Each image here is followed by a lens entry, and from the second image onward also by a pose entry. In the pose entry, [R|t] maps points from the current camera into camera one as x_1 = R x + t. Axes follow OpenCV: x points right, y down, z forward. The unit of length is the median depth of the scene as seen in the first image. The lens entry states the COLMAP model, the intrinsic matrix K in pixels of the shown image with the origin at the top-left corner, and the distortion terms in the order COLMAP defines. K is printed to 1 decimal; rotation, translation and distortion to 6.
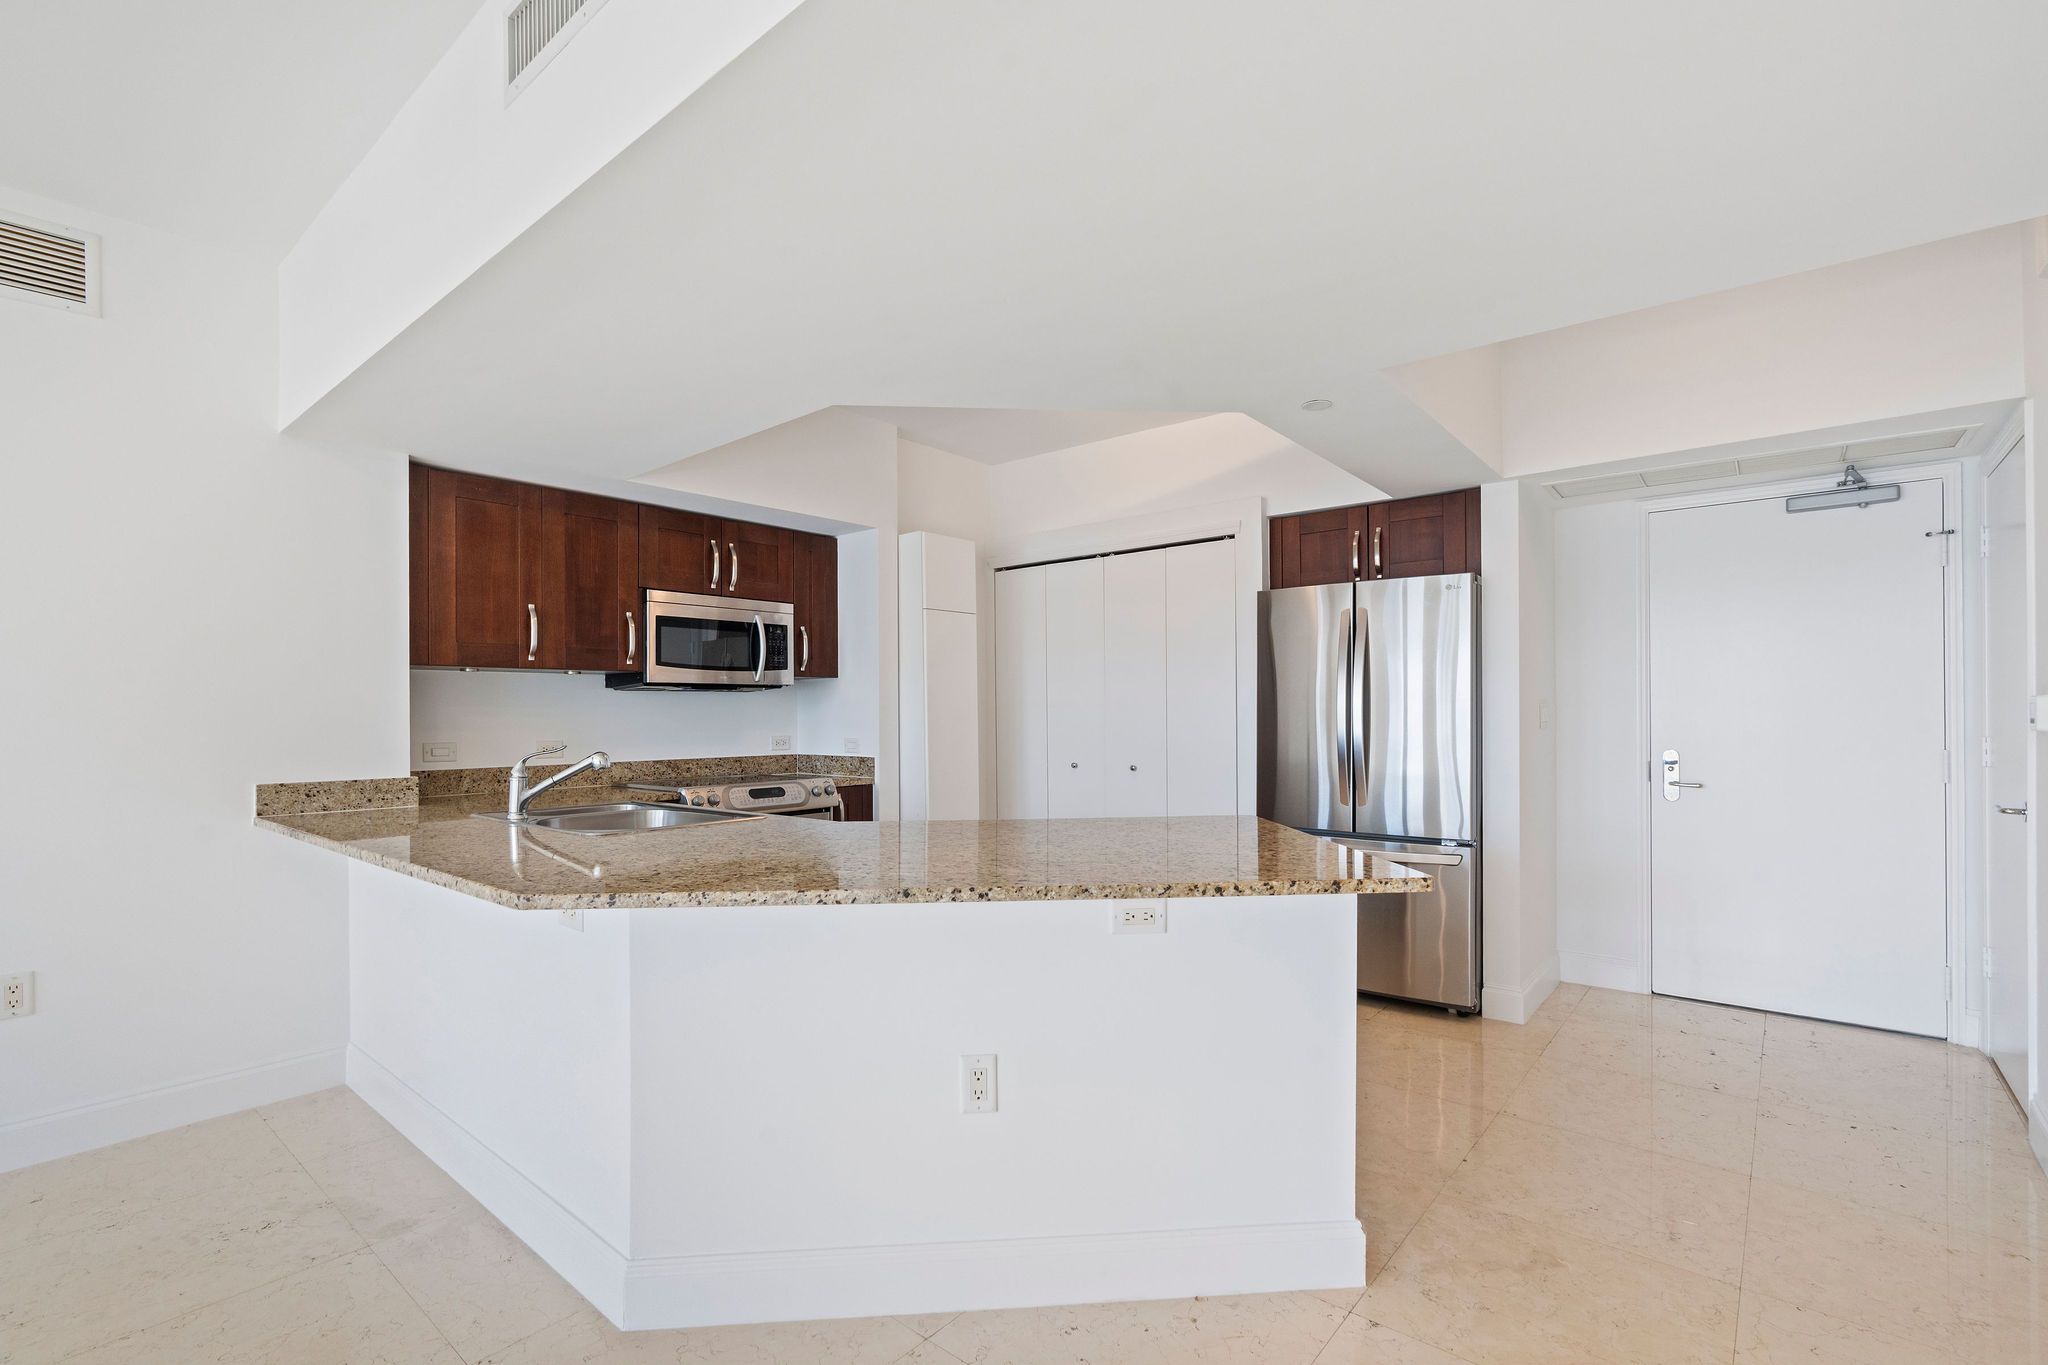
lens RADIAL K [[927.8, 0, 1019.4], [0, 927.8, 713.1], [0, 0, 1]] dist [-0.007944, 0.004120]
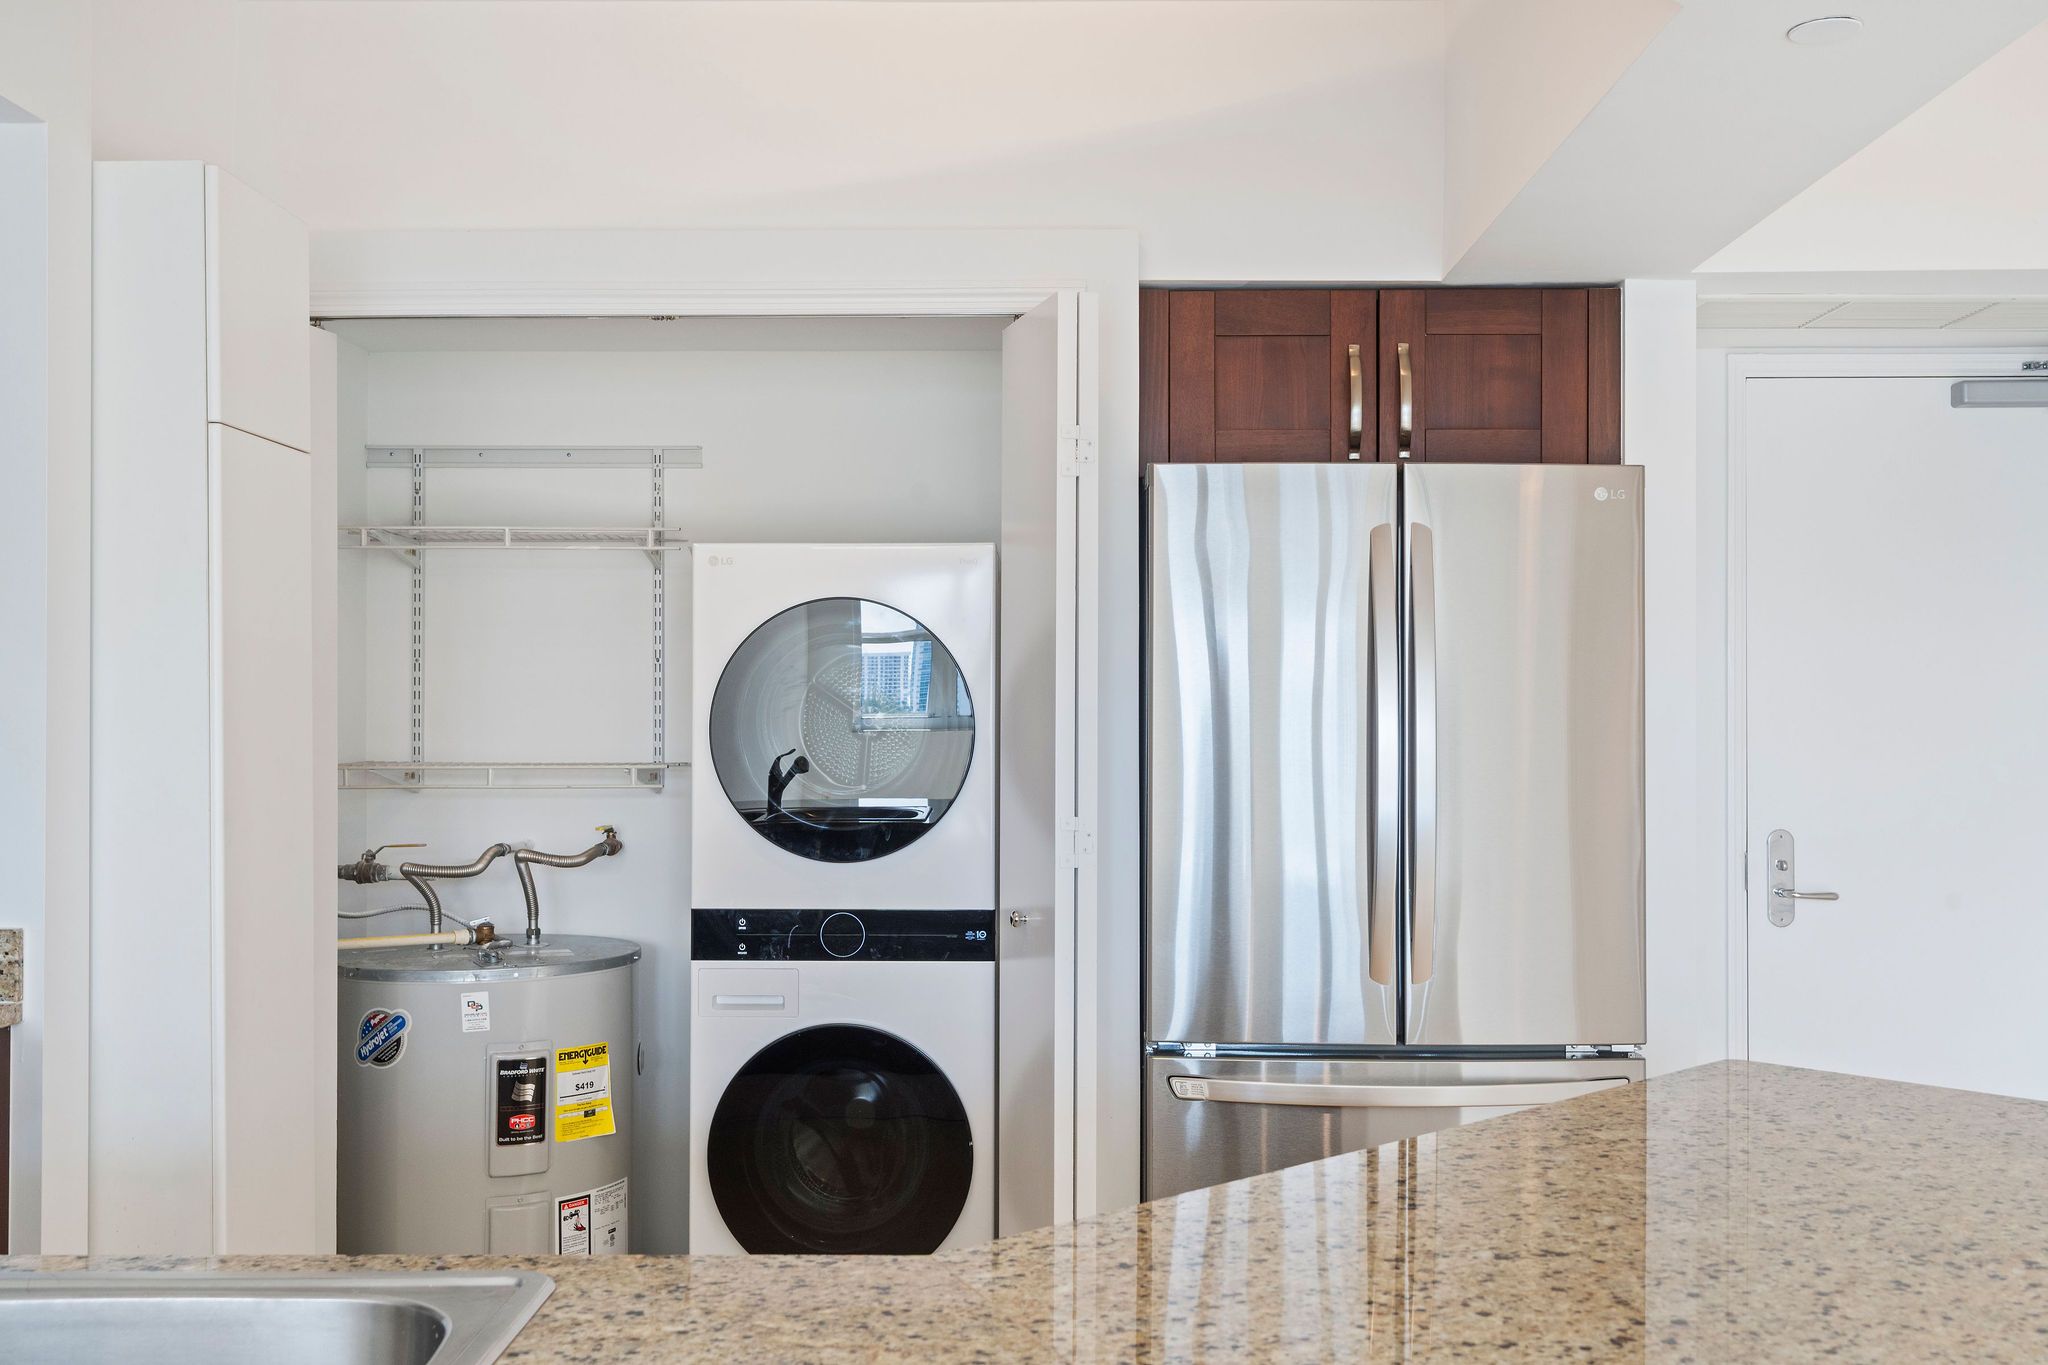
lens RADIAL K [[2042.4, 0, 1026.1], [0, 2042.4, 672.6], [0, 0, 1]] dist [-0.000653, 0.000000]
pose [[0.775595, 0.019578, 0.630928, -0.364239], [-0.002660, 0.999611, -0.027749, -0.017013], [-0.631226, 0.019843, 0.775345, 0.369556]]
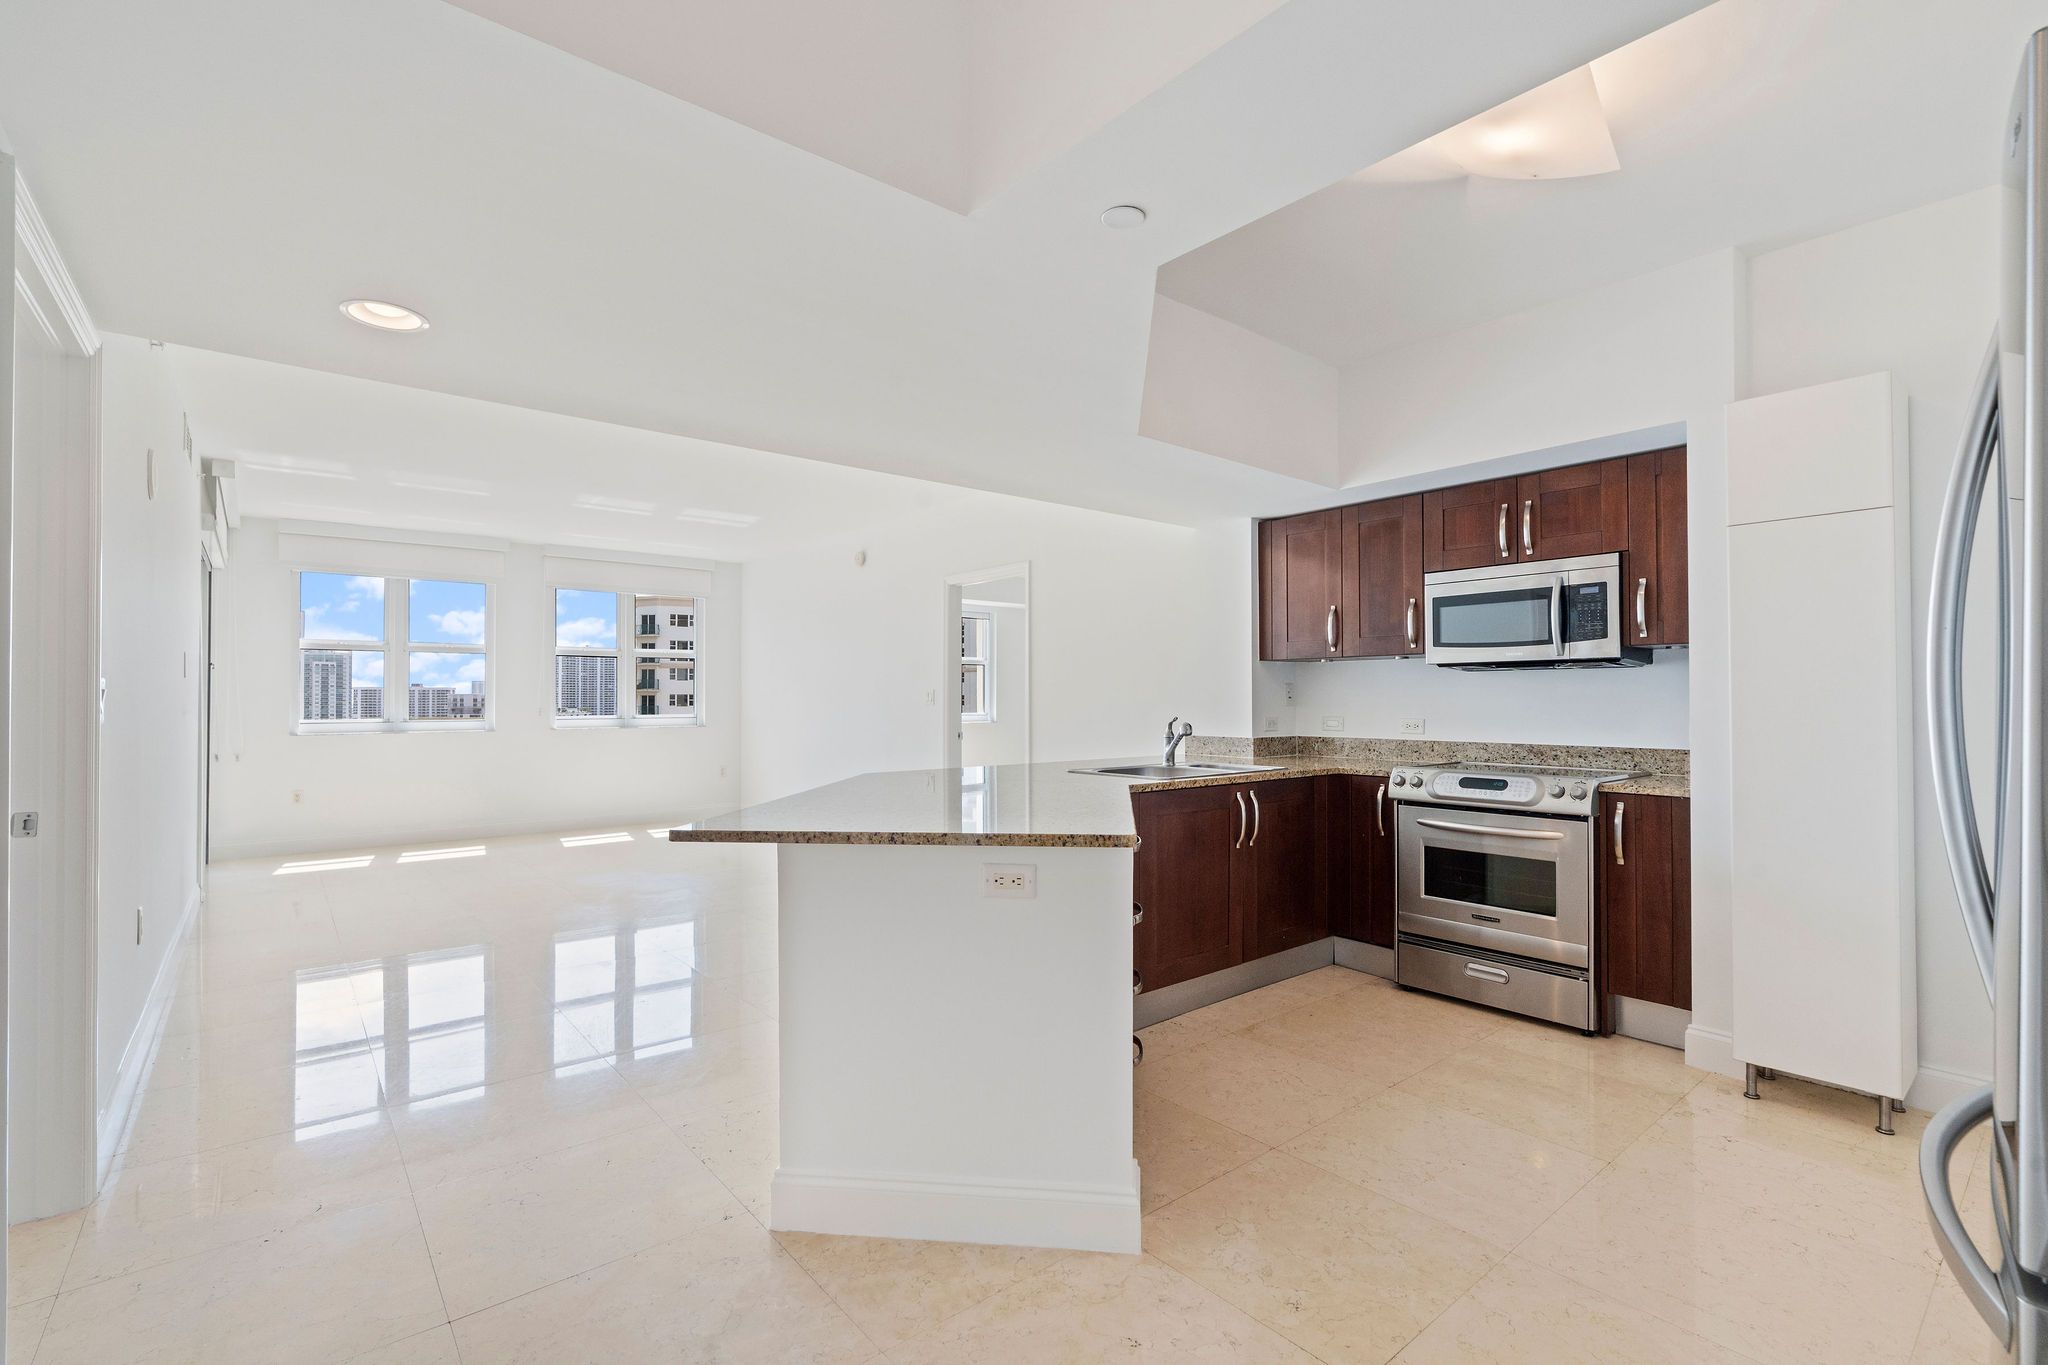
lens RADIAL K [[927.8, 0, 1018.4], [0, 927.8, 686.6], [0, 0, 1]] dist [-0.007944, 0.004120]
pose [[-0.184699, -0.008301, -0.982760, 0.689515], [0.001997, 0.999959, -0.008822, 0.000024], [0.982793, -0.003591, -0.184675, 0.740731]]
